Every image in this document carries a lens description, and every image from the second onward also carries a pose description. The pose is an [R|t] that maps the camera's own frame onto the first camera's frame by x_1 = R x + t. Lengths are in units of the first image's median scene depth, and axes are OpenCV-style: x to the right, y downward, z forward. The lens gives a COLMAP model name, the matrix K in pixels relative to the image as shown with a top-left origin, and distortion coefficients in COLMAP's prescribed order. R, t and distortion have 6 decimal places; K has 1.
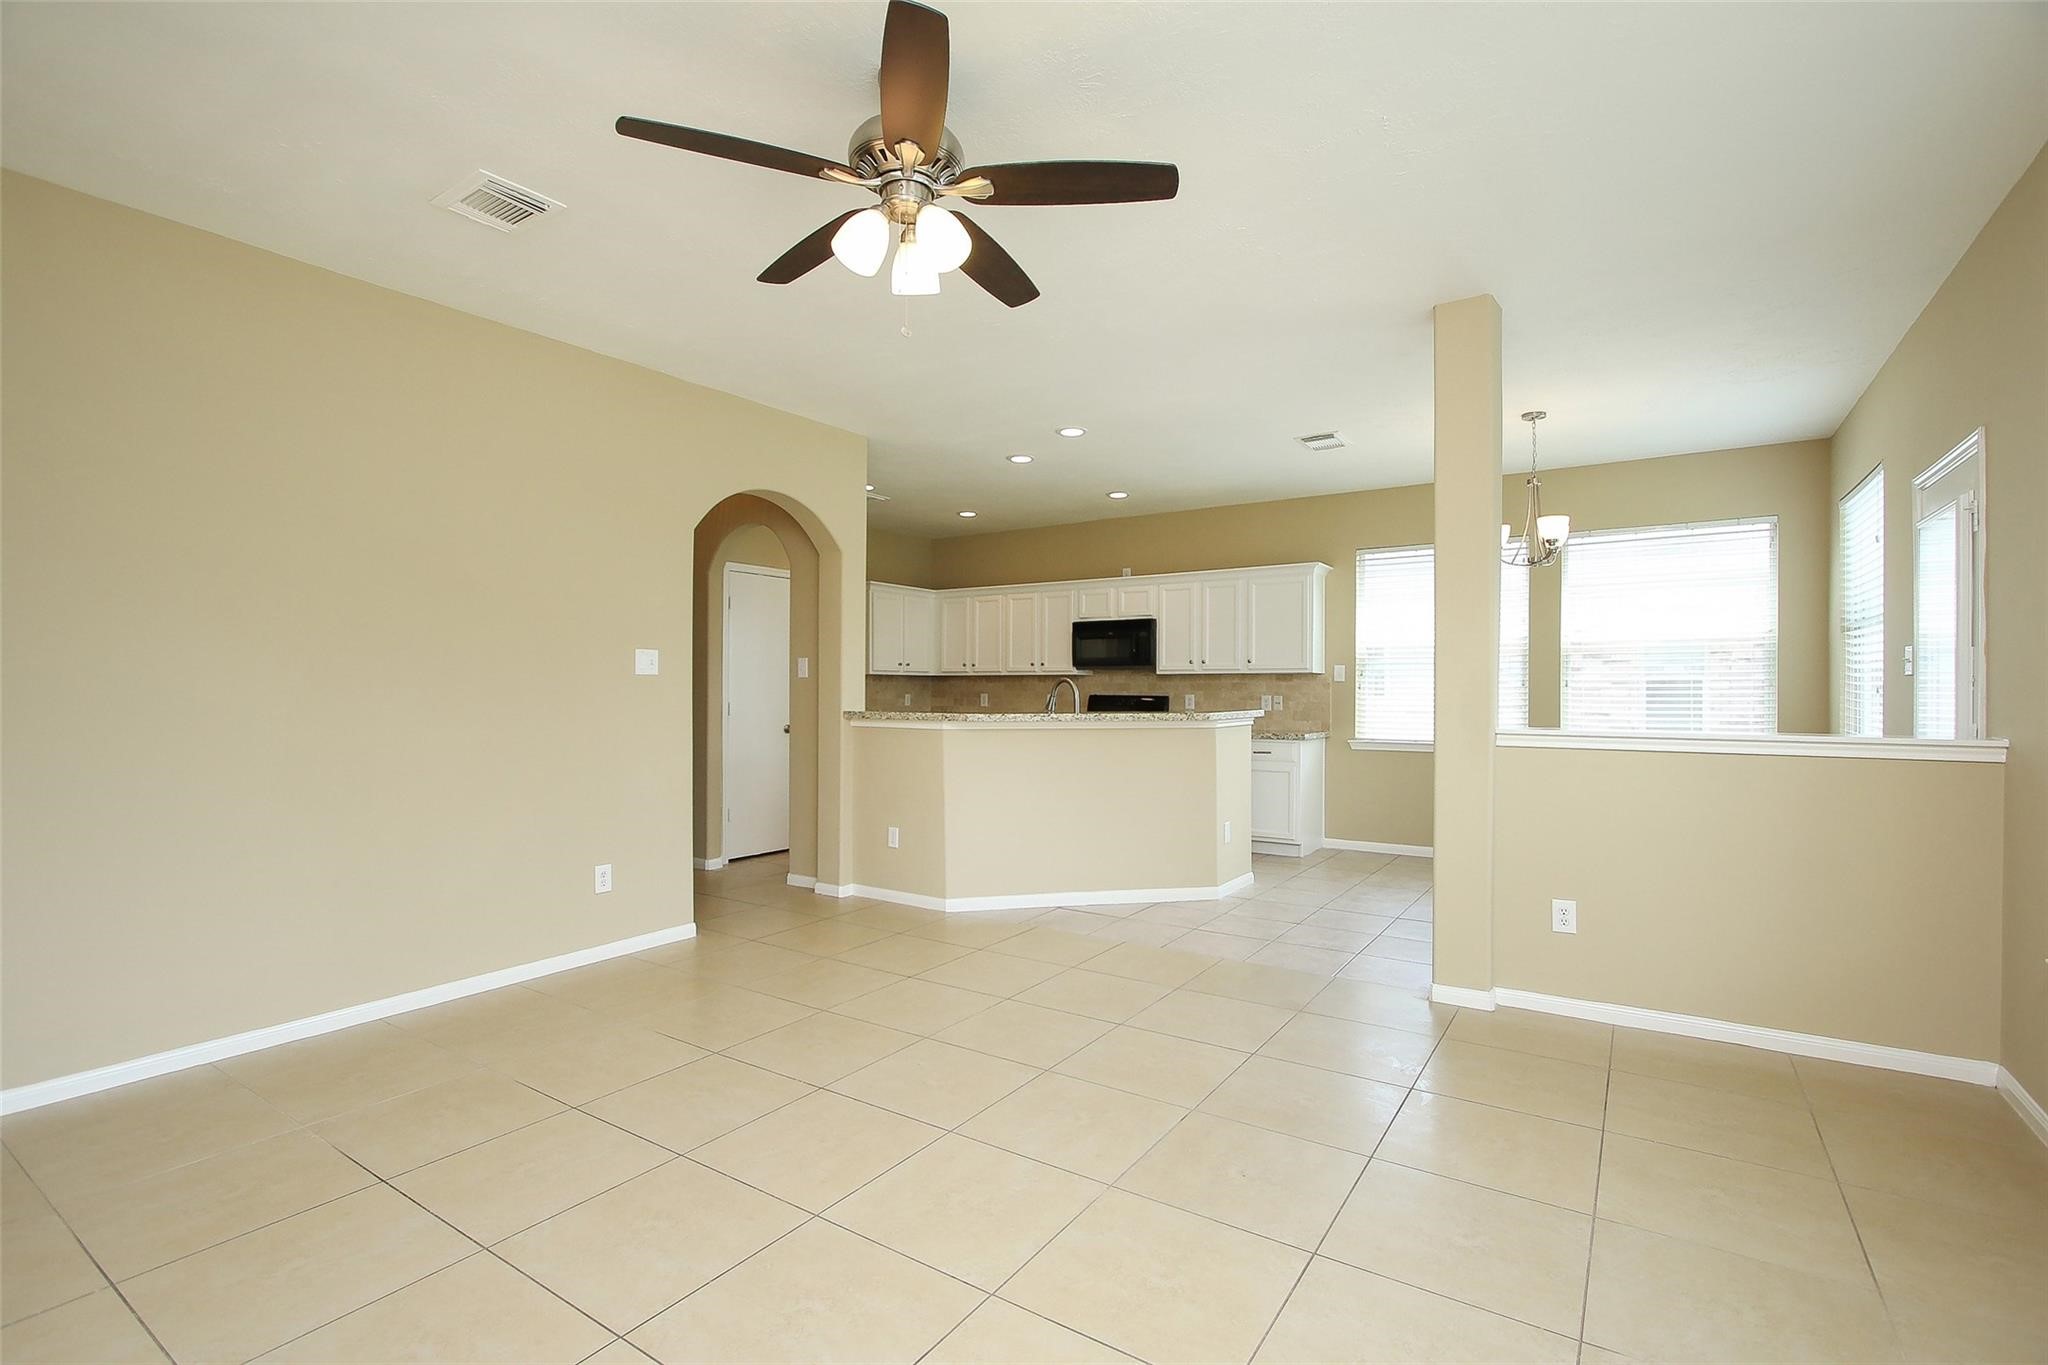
lens RADIAL K [[939.1, 0, 1030.1], [0, 939.1, 682.7], [0, 0, 1]] dist [-0.006642, 0.000114]
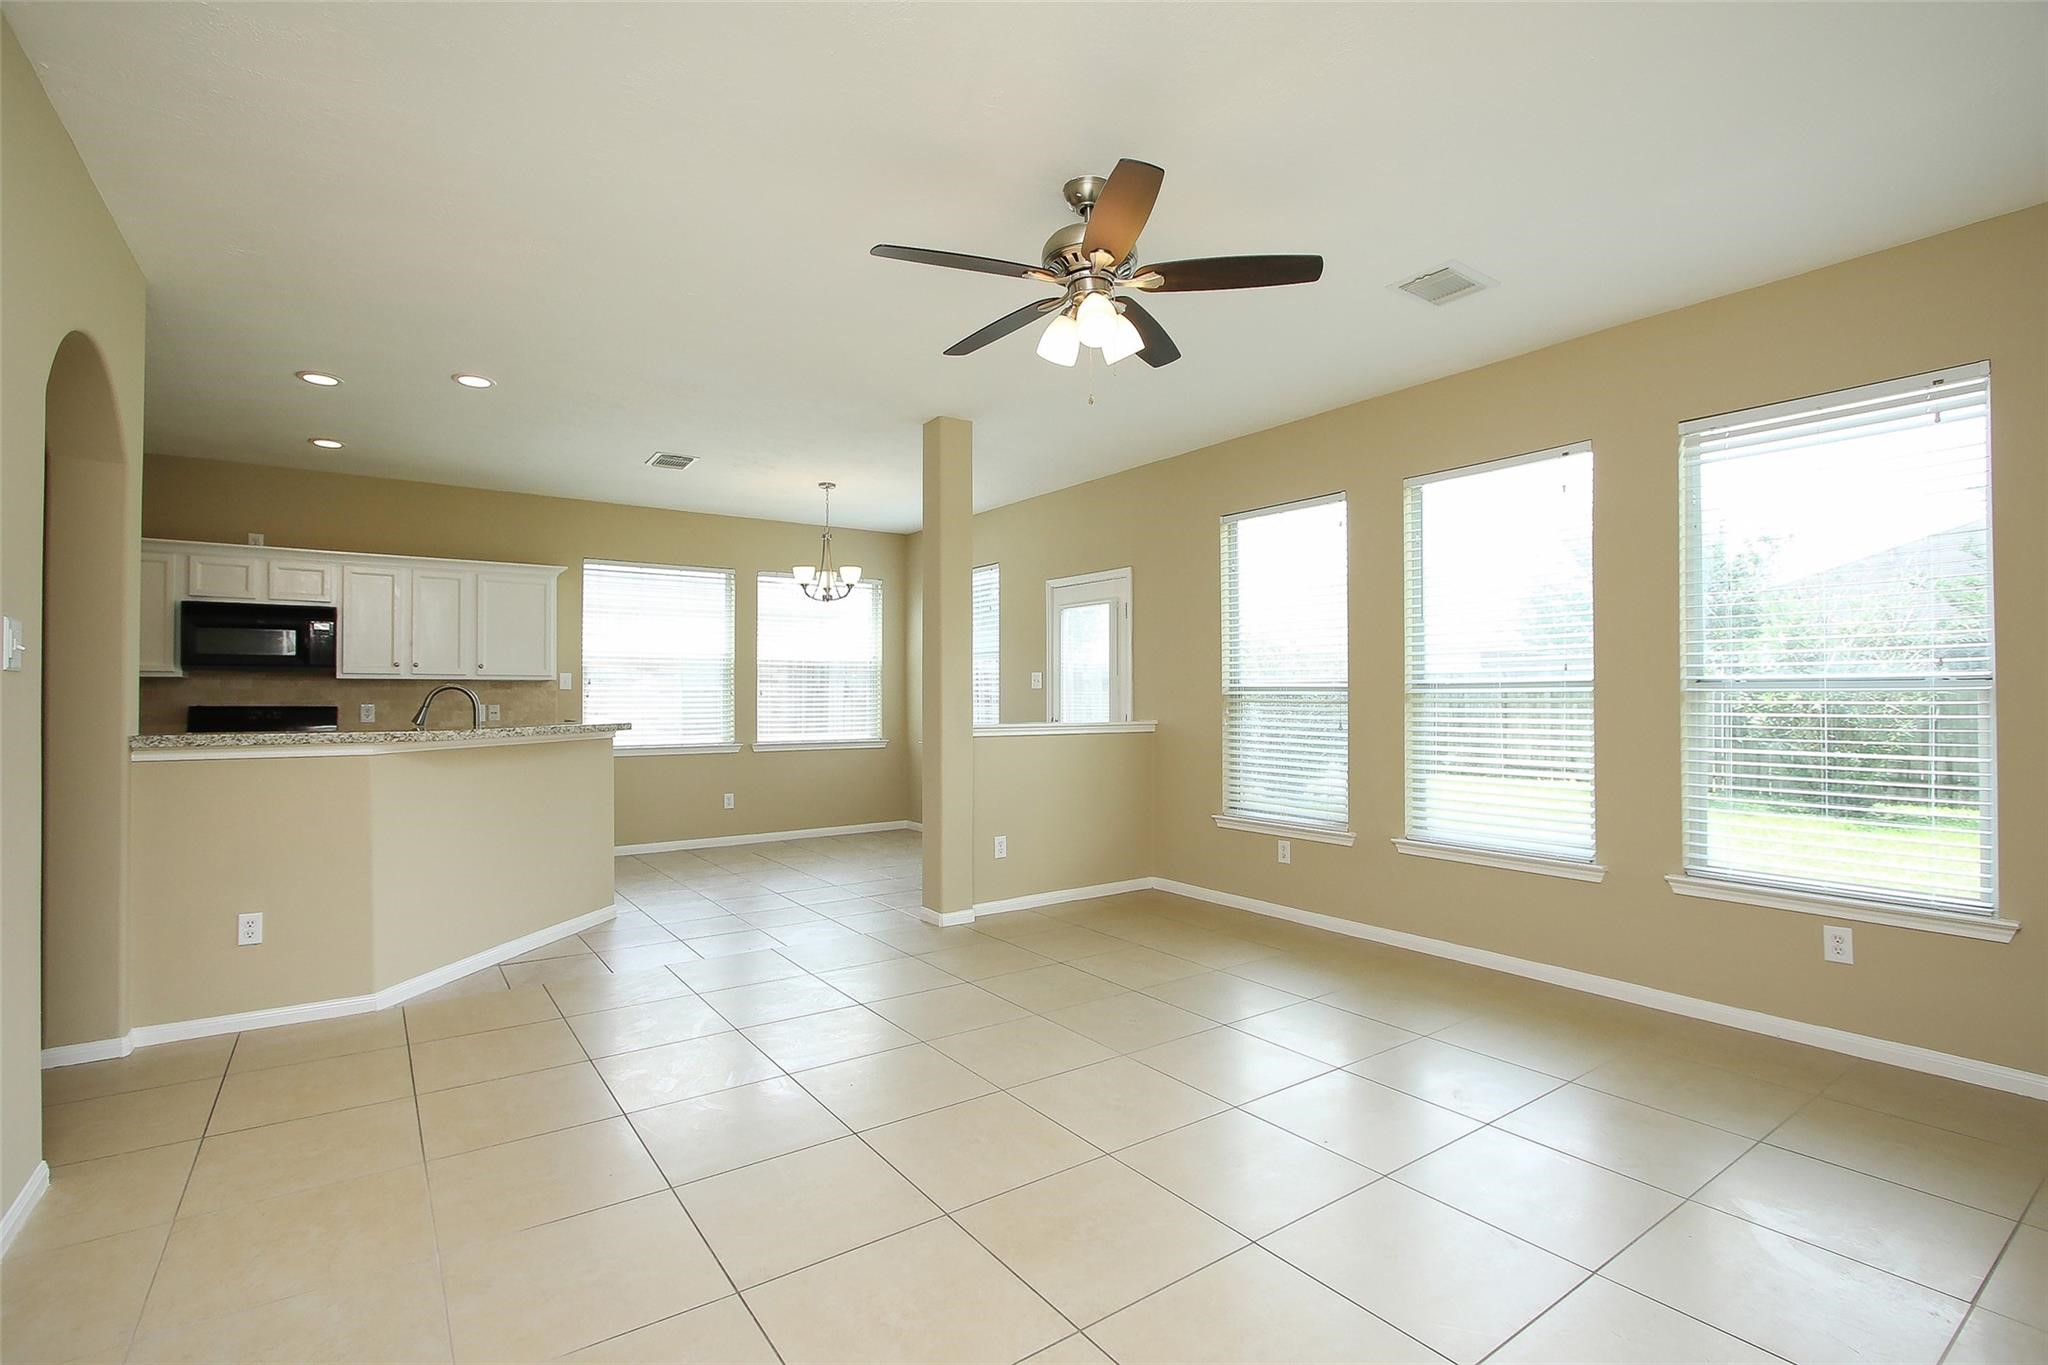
lens RADIAL K [[939.1, 0, 1025.3], [0, 939.1, 683.1], [0, 0, 1]] dist [-0.006642, 0.000114]
pose [[0.366683, 0.012853, 0.930257, -0.401647], [-0.003936, 0.999917, -0.012264, 0.001739], [-0.930338, 0.000835, 0.366703, 0.197338]]
